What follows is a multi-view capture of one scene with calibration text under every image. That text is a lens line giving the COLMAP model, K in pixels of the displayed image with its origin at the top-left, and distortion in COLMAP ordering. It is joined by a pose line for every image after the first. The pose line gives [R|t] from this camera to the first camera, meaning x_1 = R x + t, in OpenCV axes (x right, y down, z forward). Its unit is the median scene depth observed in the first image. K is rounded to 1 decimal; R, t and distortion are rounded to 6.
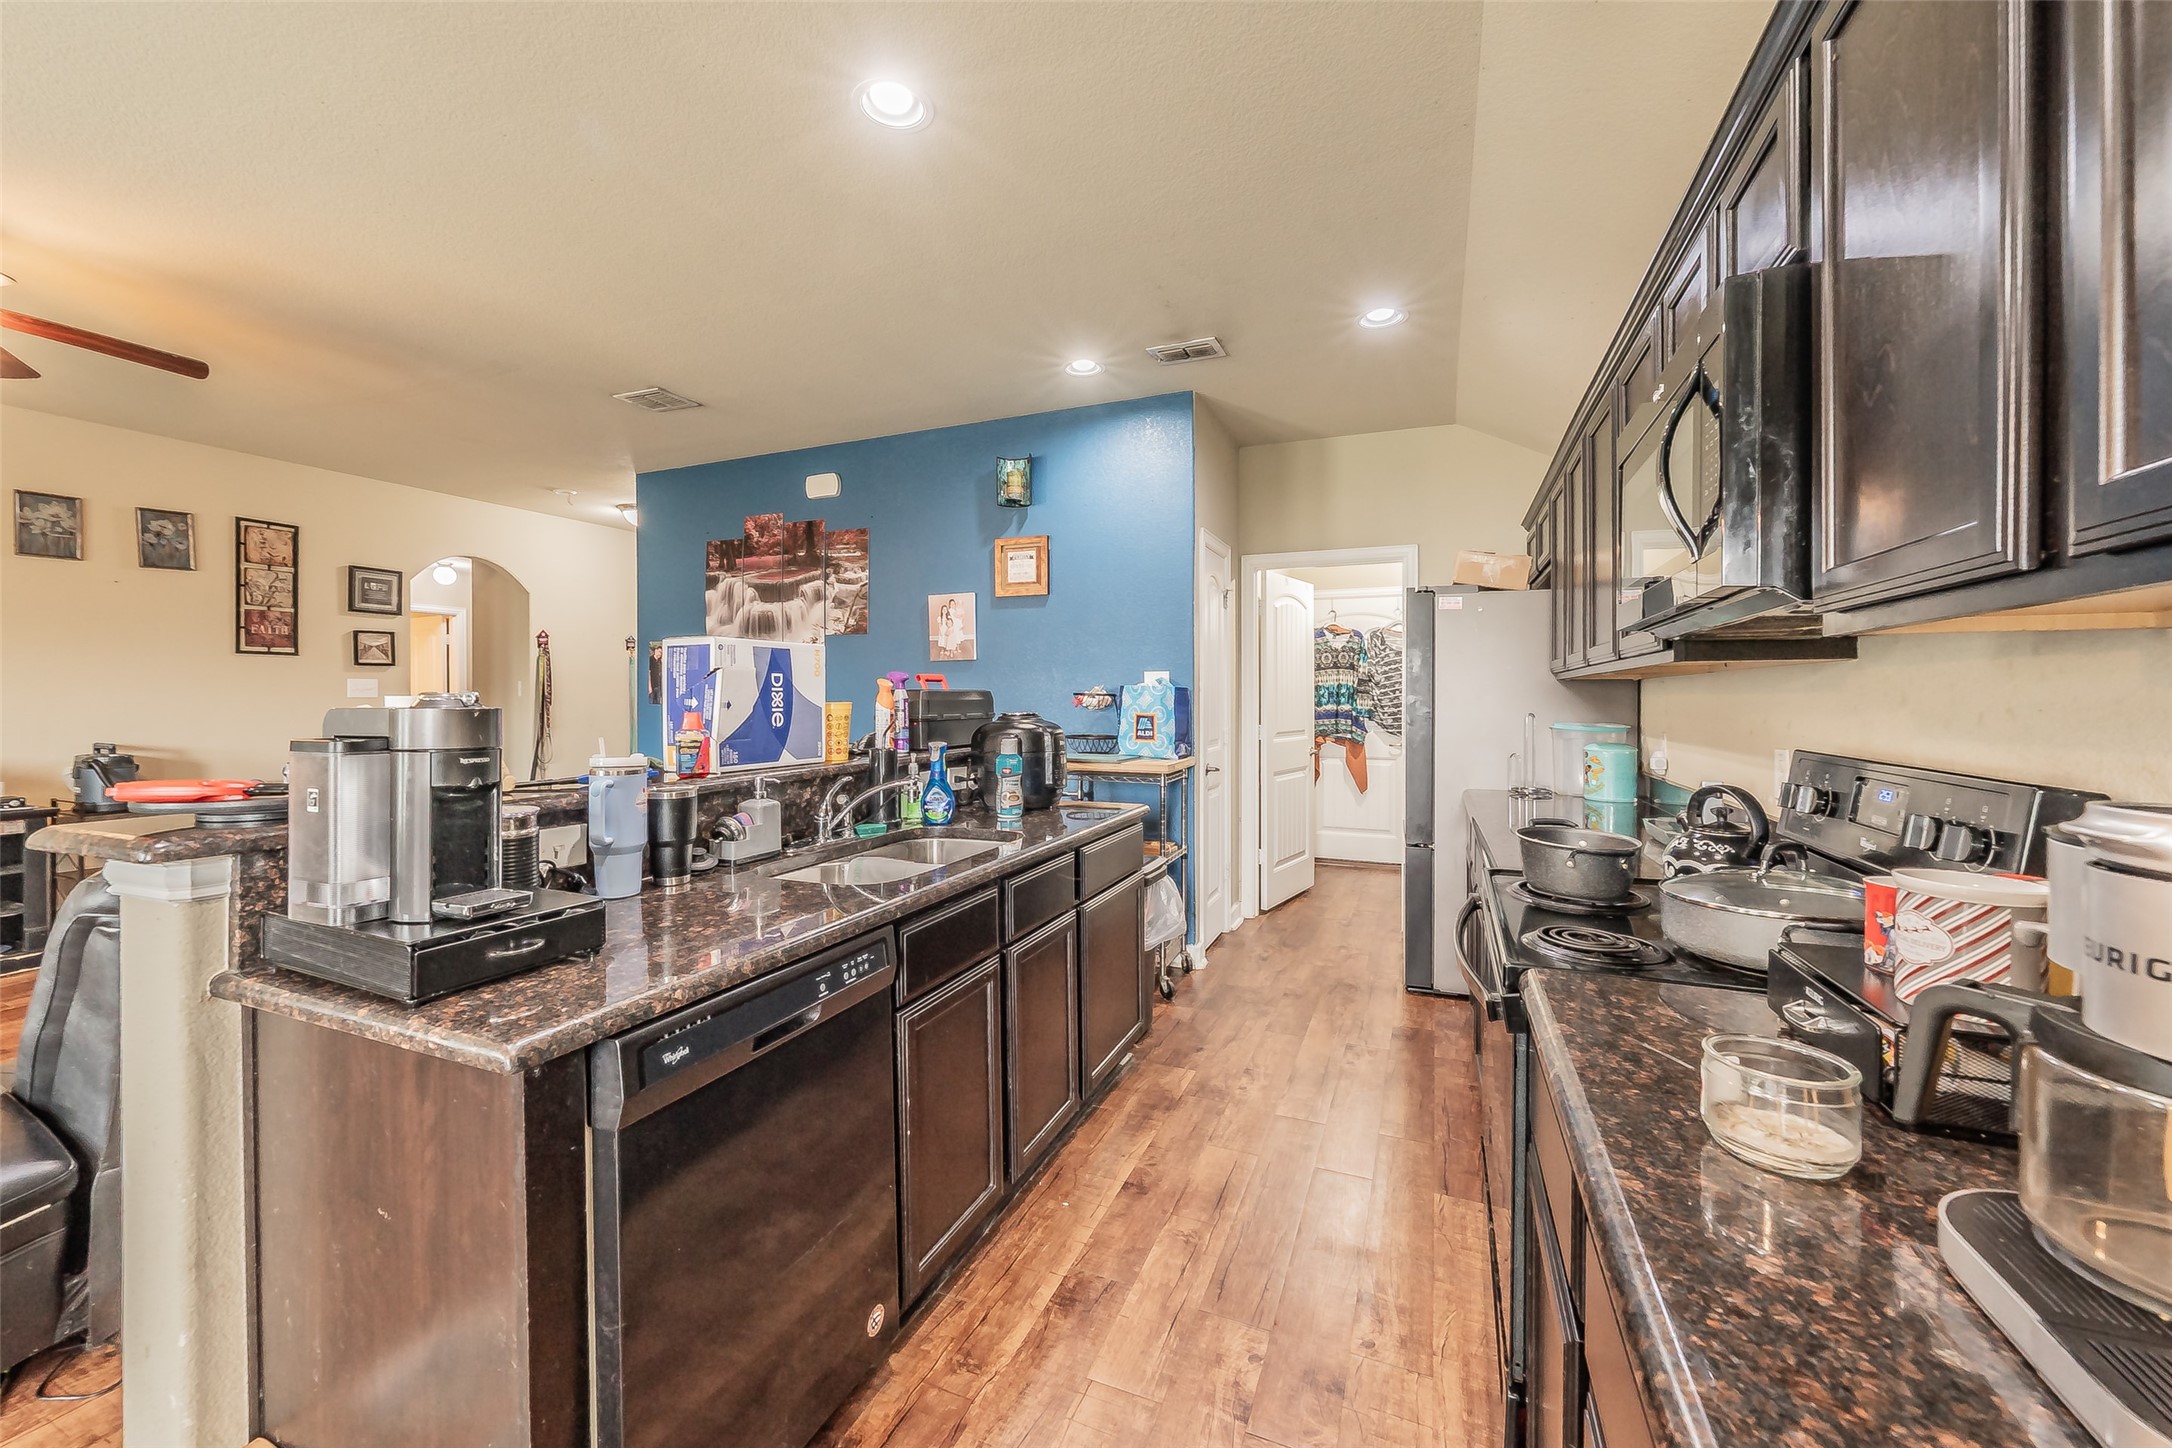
lens RADIAL K [[841.0, 0, 1076.6], [0, 841.0, 704.4], [0, 0, 1]] dist [0.001561, 0.000109]
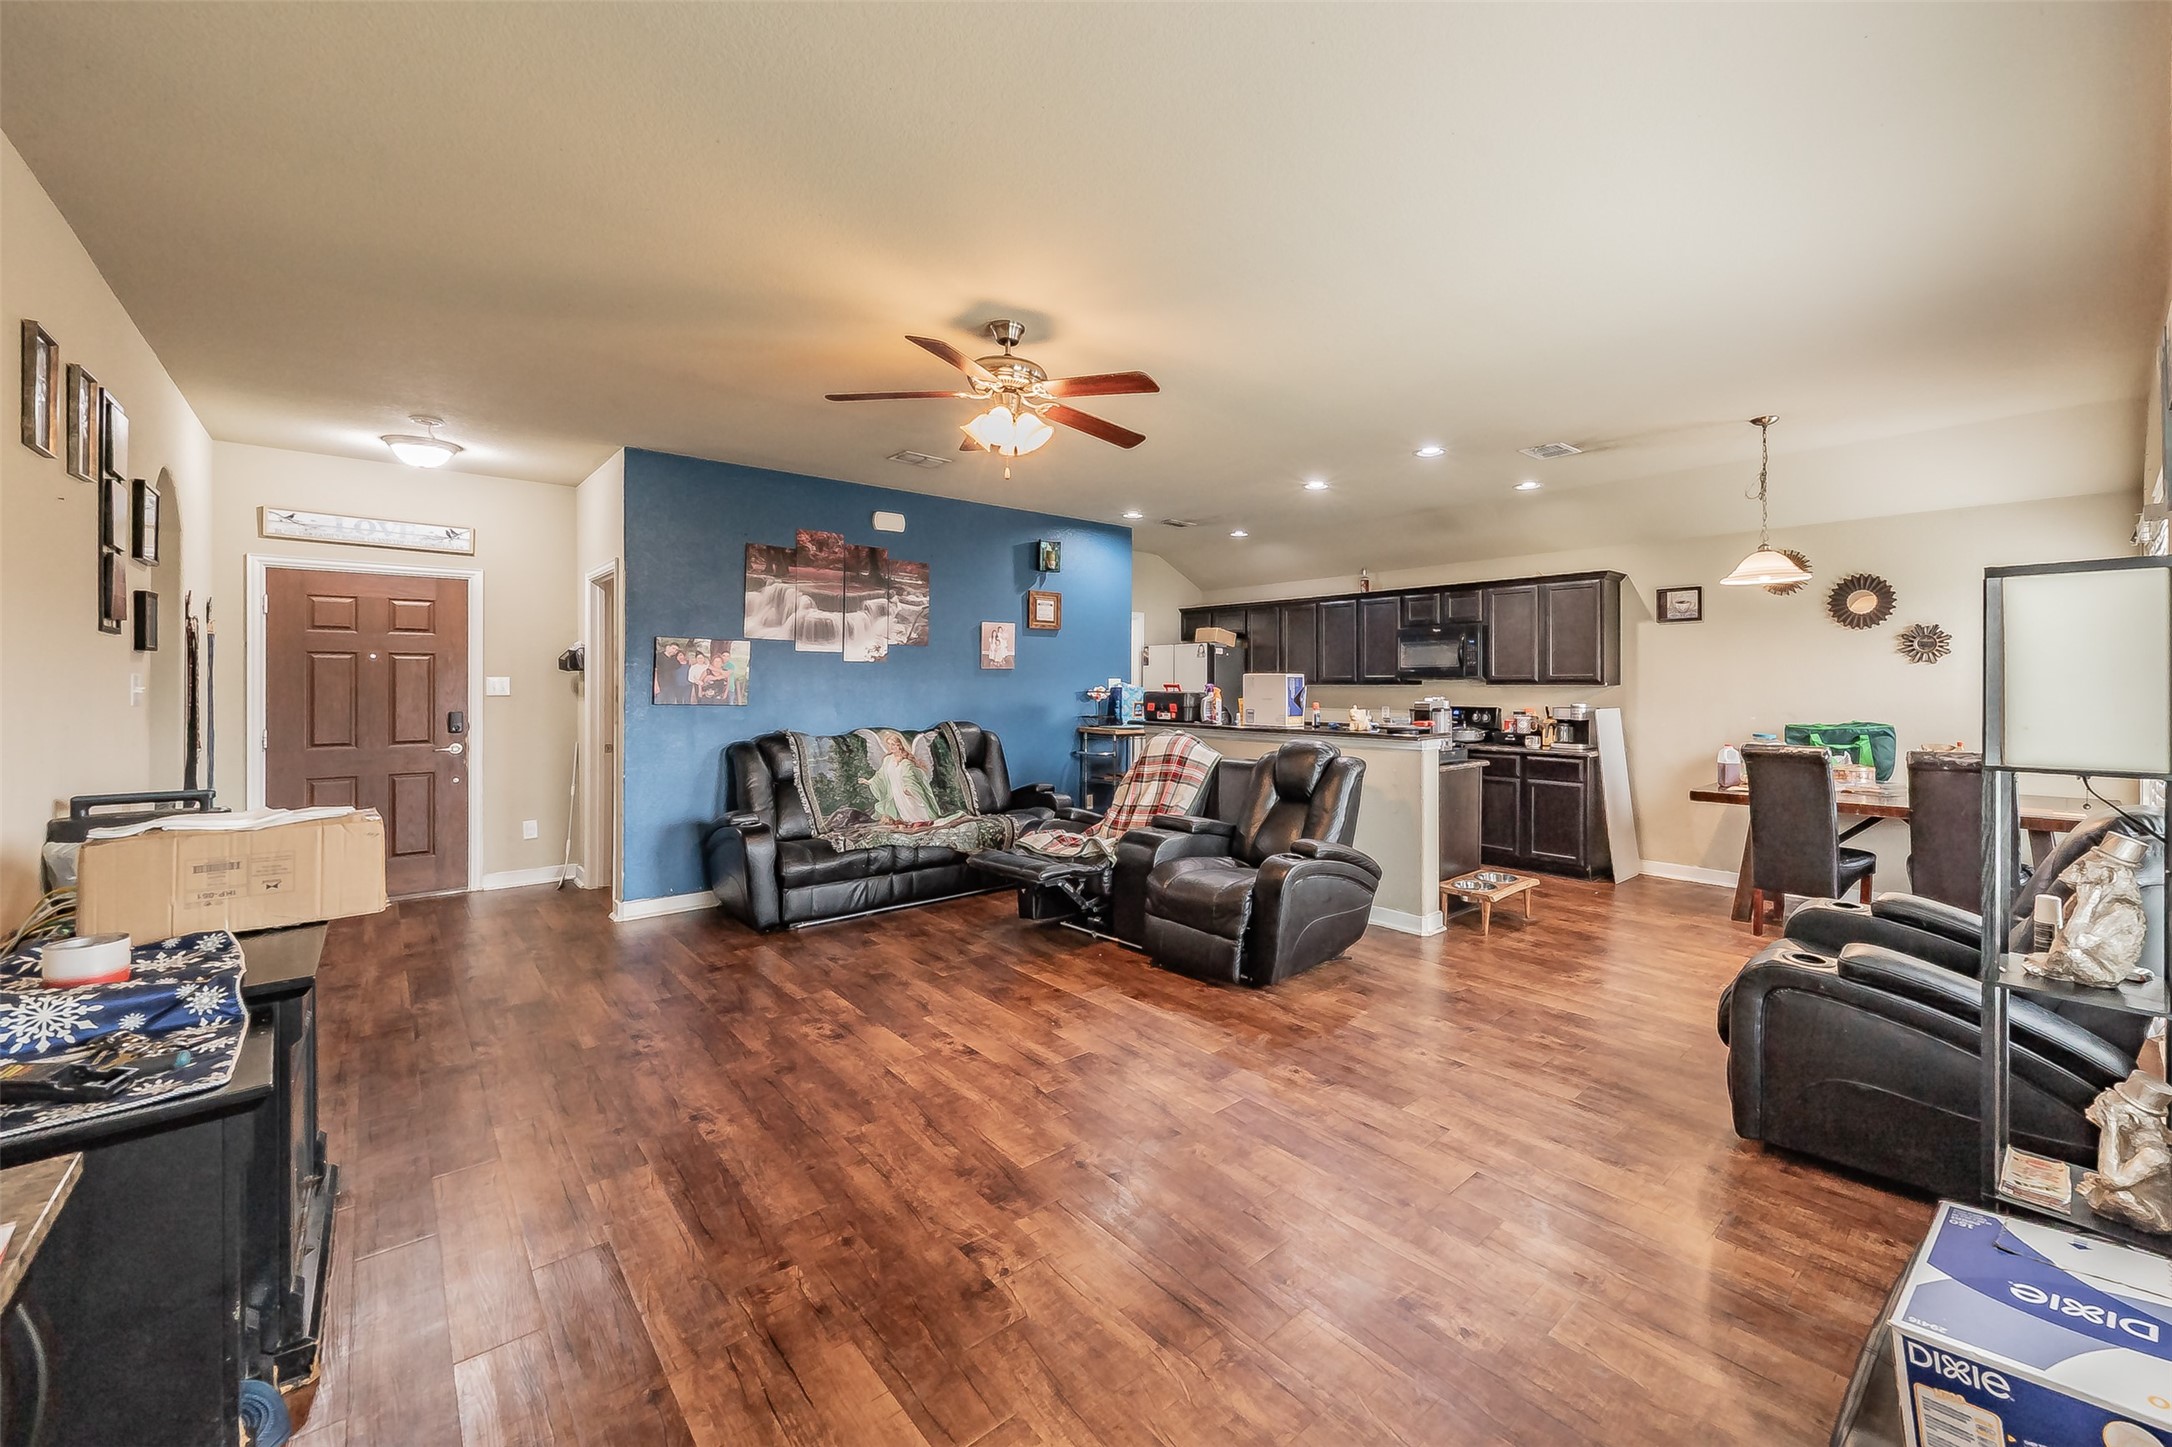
lens RADIAL K [[860.8, 0, 1203.2], [0, 860.8, 679.7], [0, 0, 1]] dist [-0.001228, -0.000167]
pose [[0.383257, 0.003537, 0.923635, -1.272897], [0.006985, 0.999953, -0.006727, -0.019815], [-0.923615, 0.009030, 0.383214, 0.105581]]
